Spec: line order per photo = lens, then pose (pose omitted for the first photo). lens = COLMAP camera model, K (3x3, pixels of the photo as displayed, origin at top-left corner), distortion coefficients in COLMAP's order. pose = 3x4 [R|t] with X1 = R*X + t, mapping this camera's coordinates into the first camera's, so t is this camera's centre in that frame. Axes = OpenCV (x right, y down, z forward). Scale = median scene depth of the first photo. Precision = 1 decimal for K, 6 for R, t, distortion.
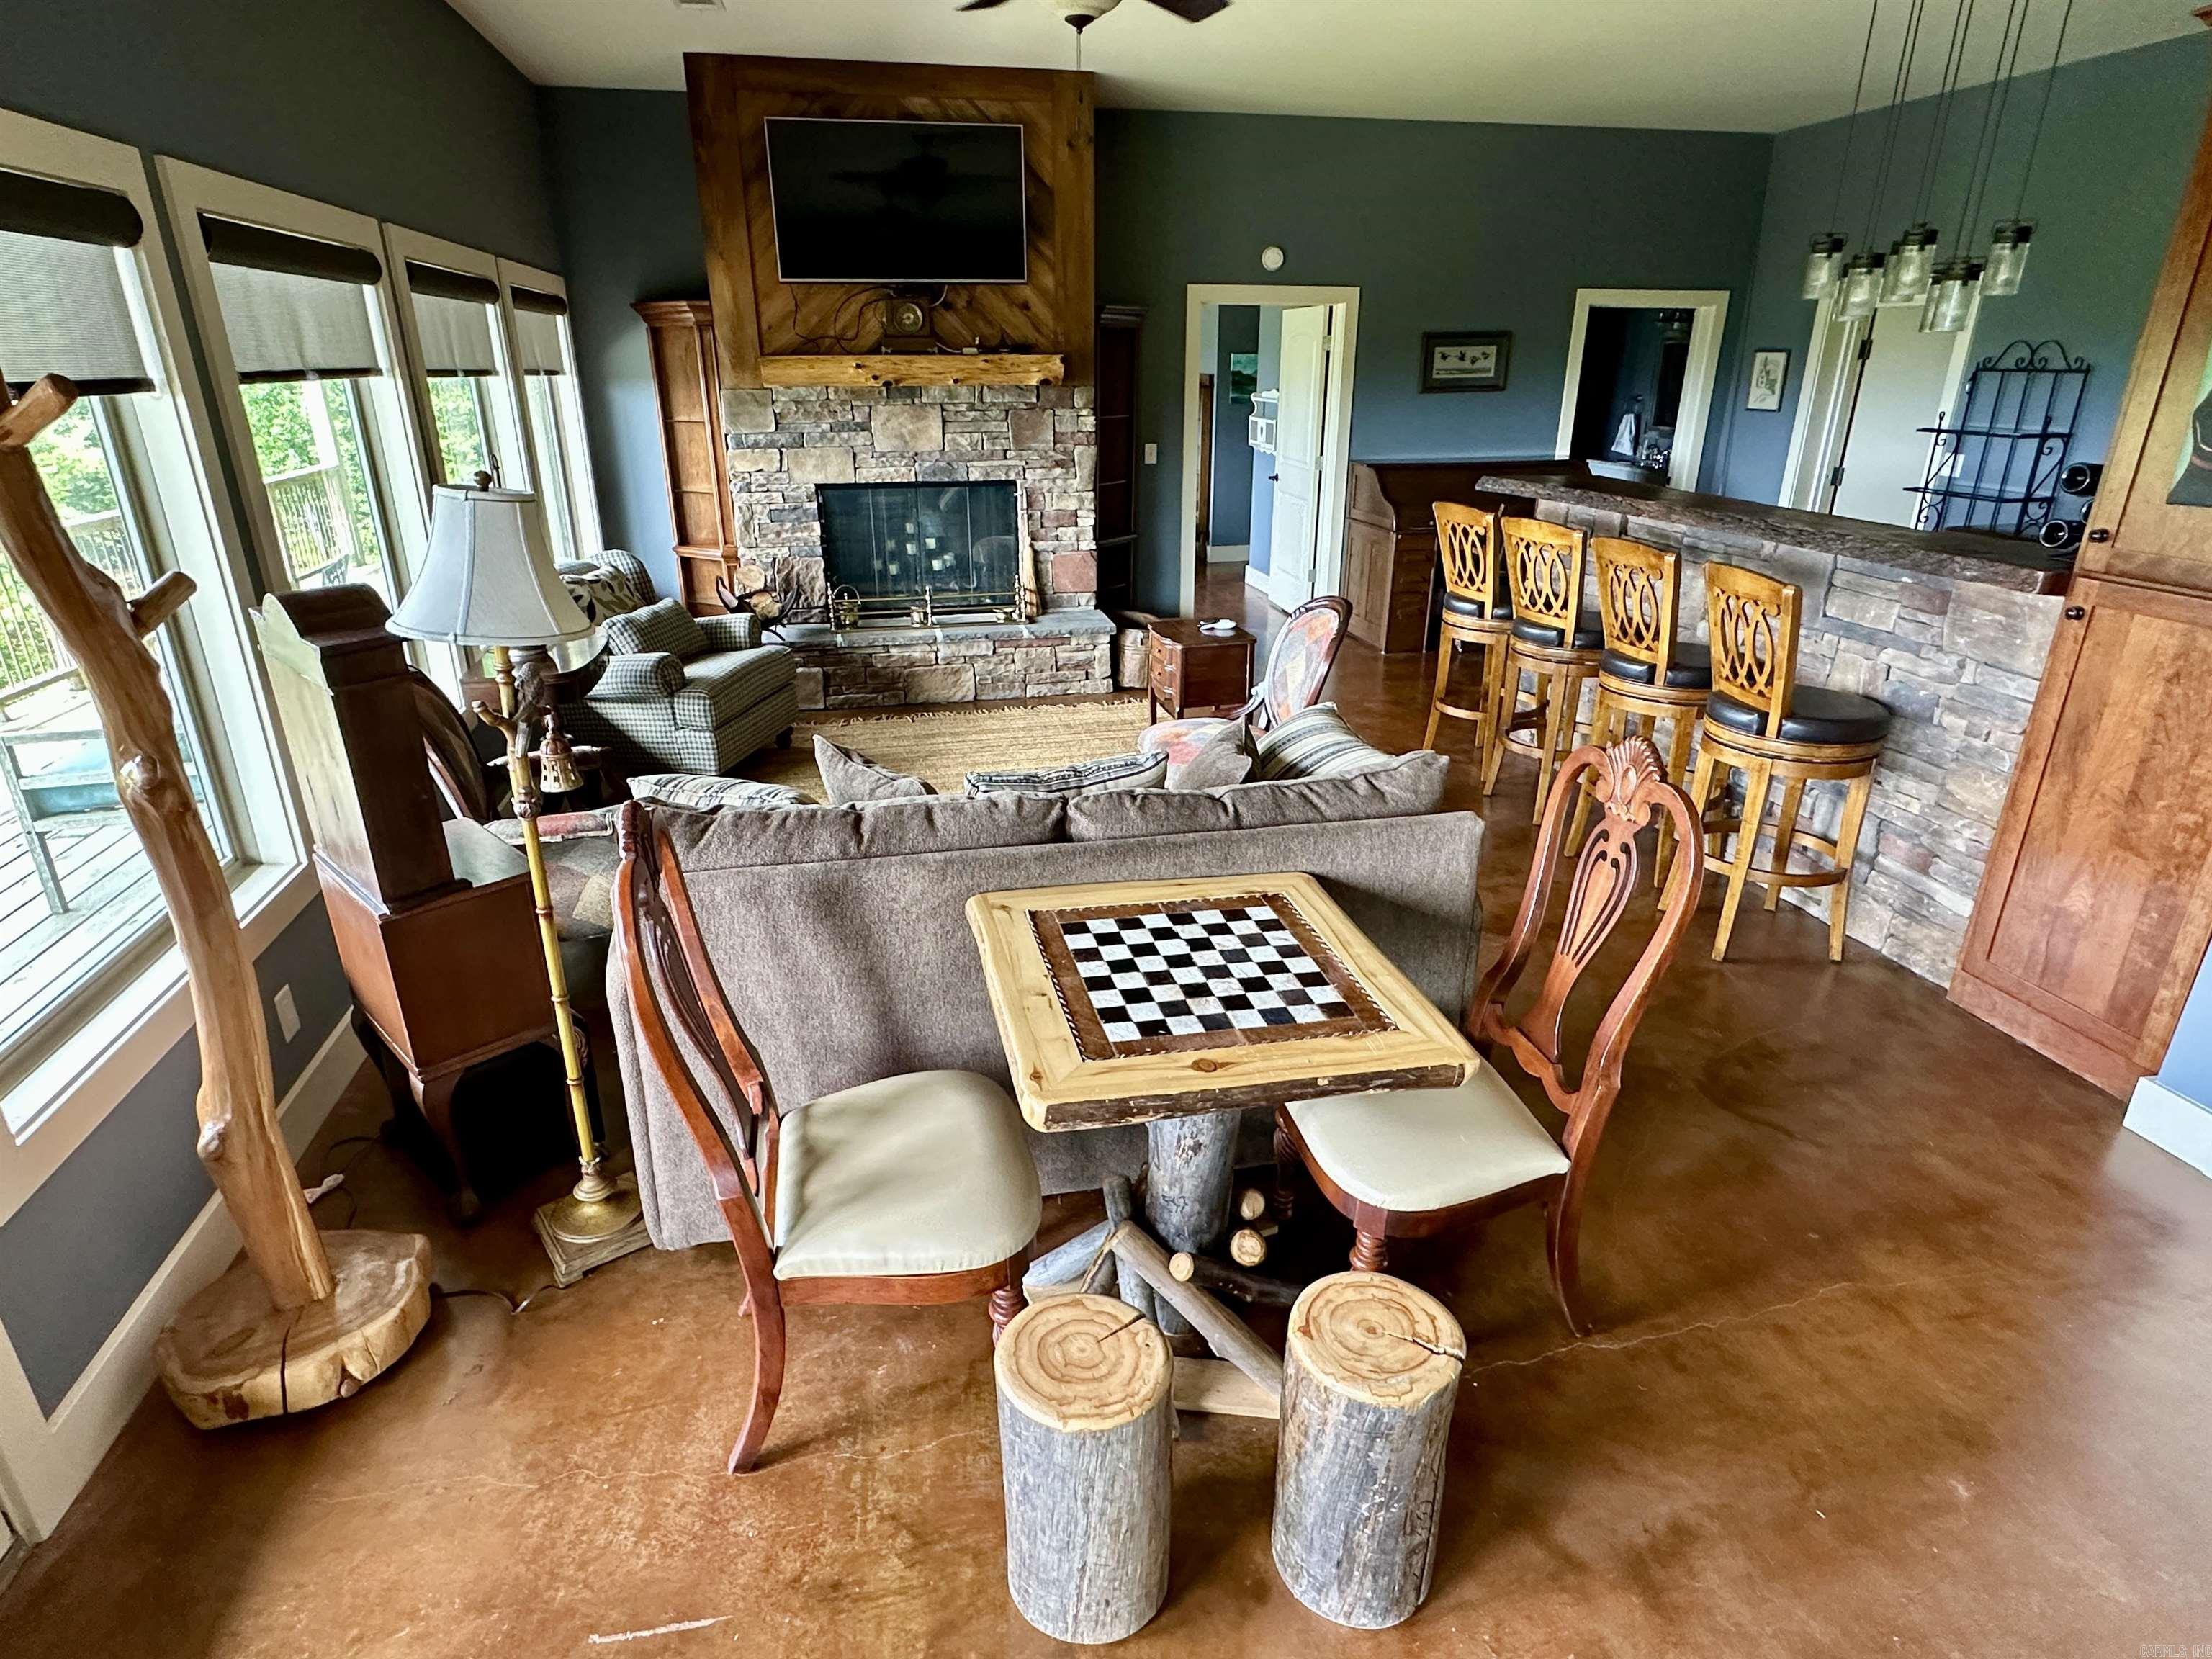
lens RADIAL K [[1221.9, 0, 1106.0], [0, 1221.9, 829.5], [0, 0, 1]] dist [0.003705, 0.000377]
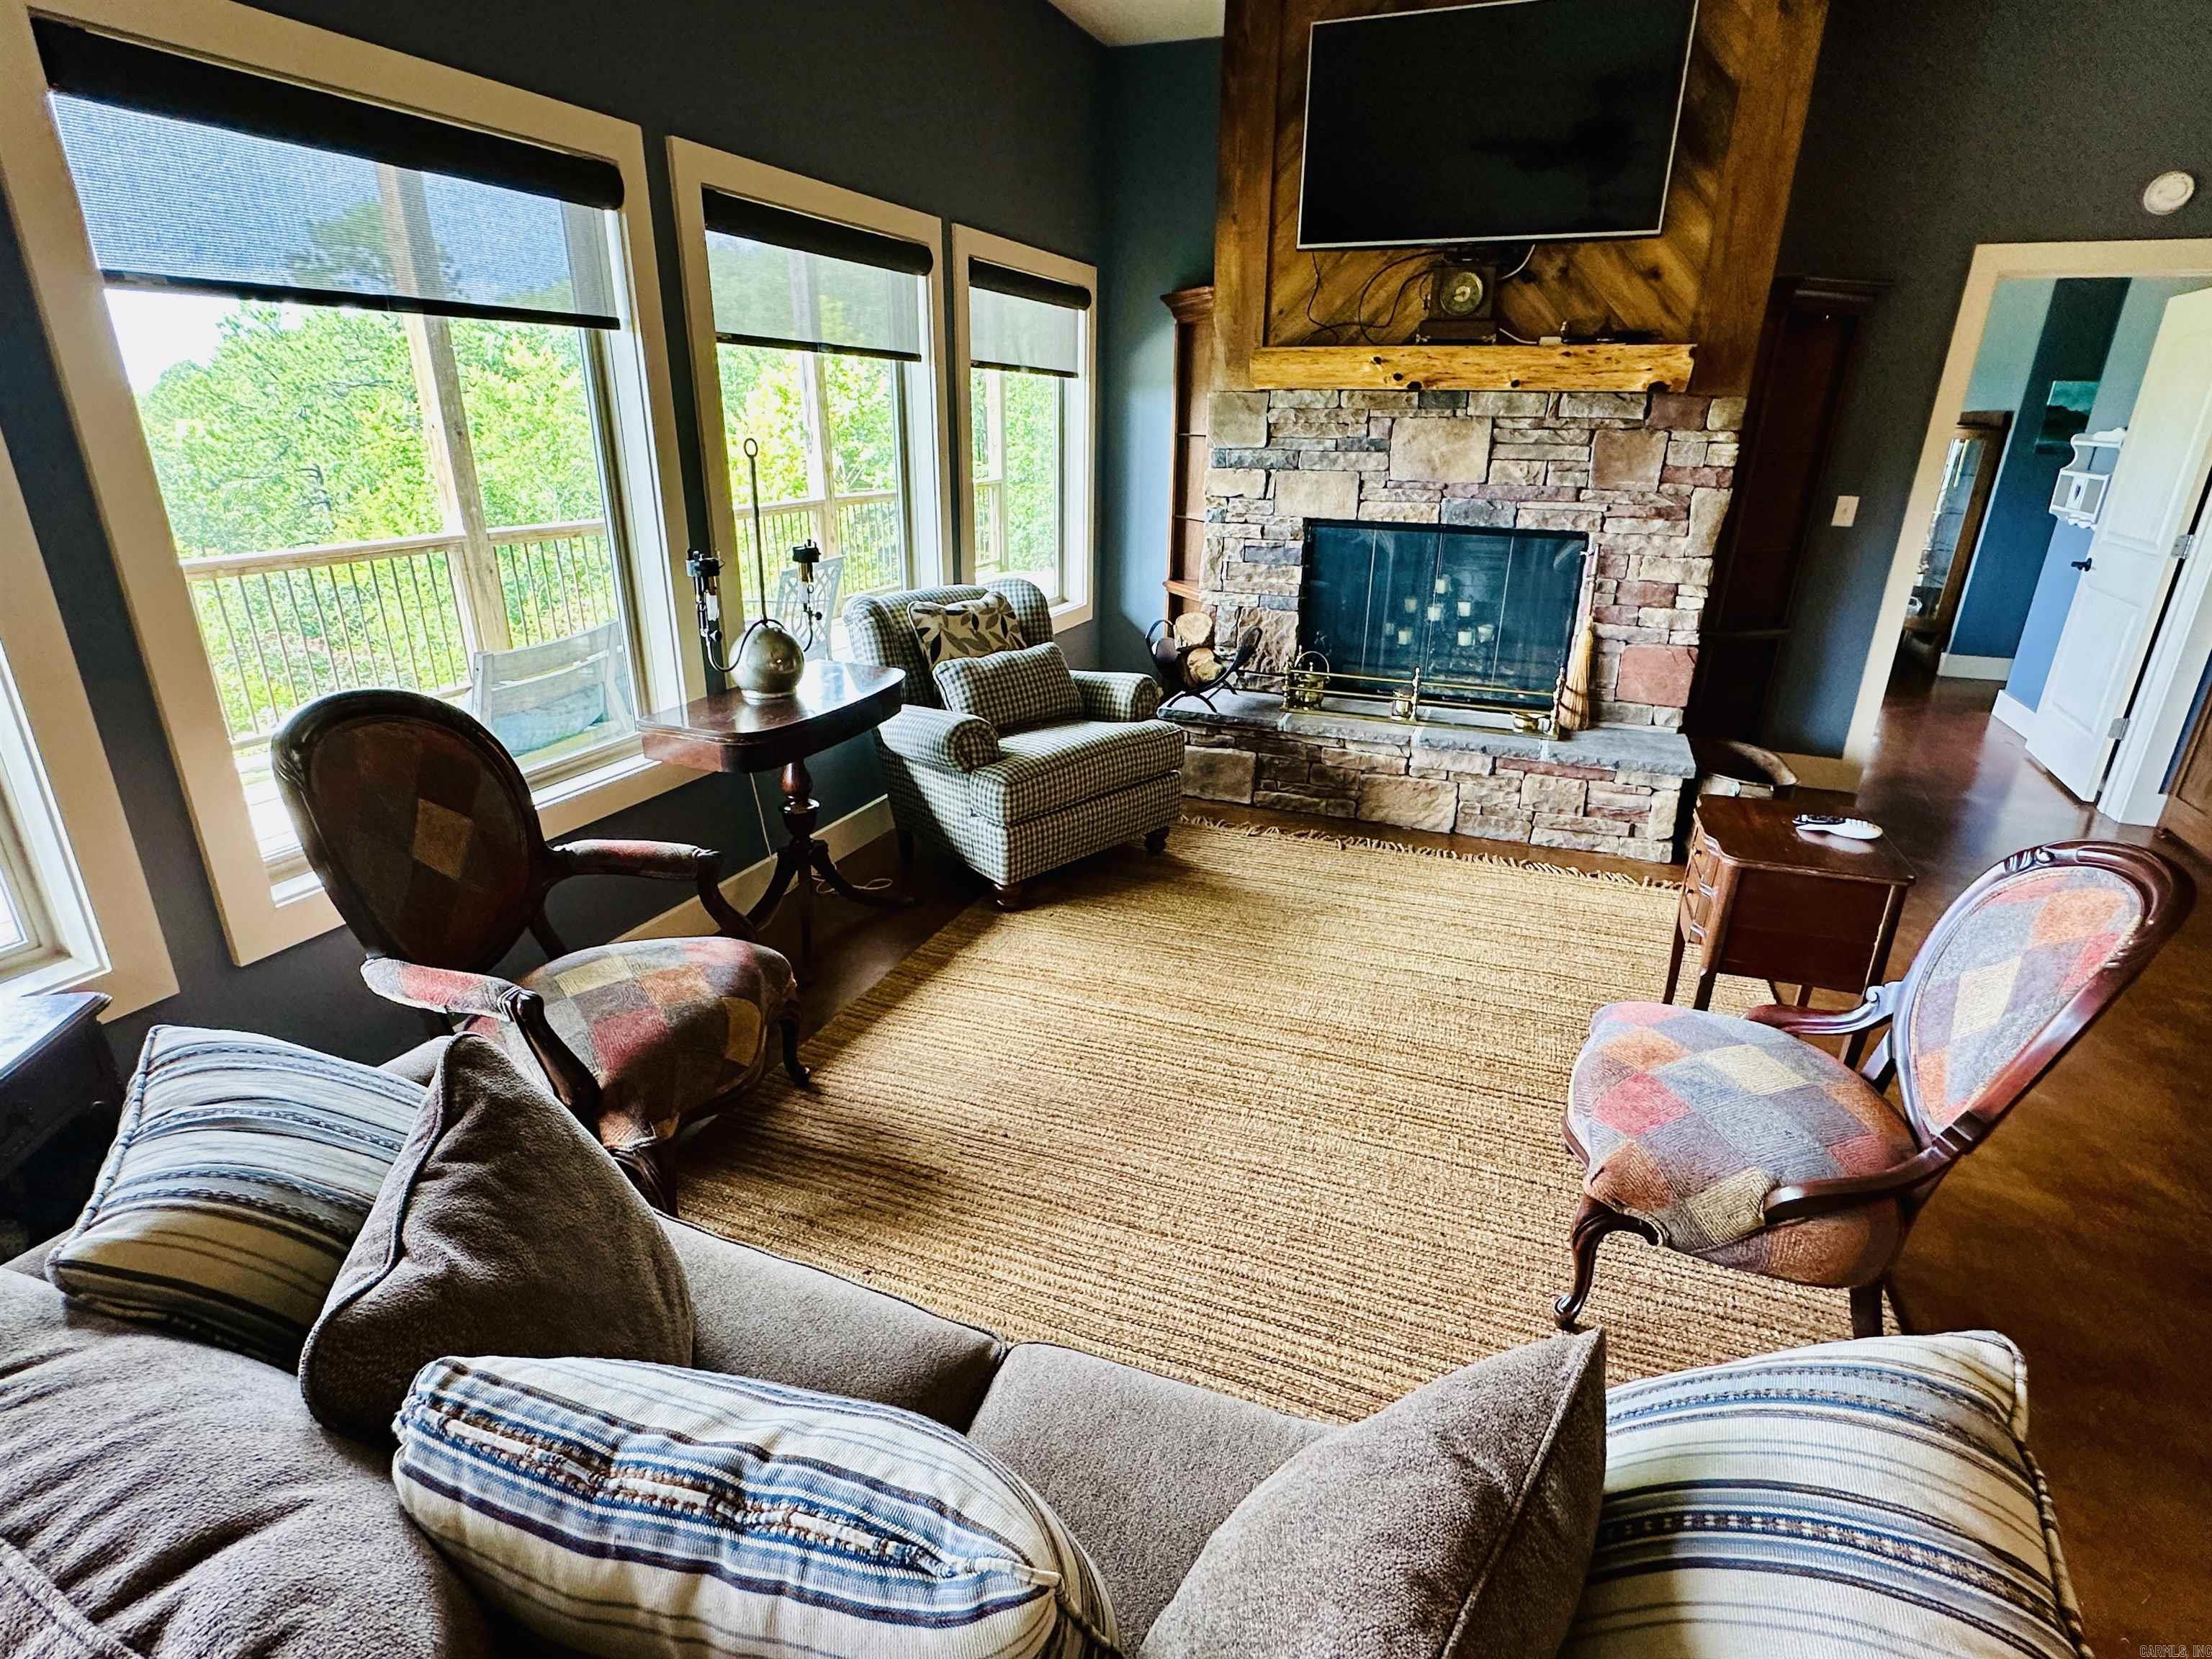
lens RADIAL K [[1112.9, 0, 1106.0], [0, 1112.9, 829.5], [0, 0, 1]] dist [-0.001490, 0.001183]
pose [[0.829004, 0.211392, -0.517751, 0.062579], [-0.218047, 0.974716, 0.048836, -0.097646], [0.514983, 0.072409, 0.854137, 0.349207]]
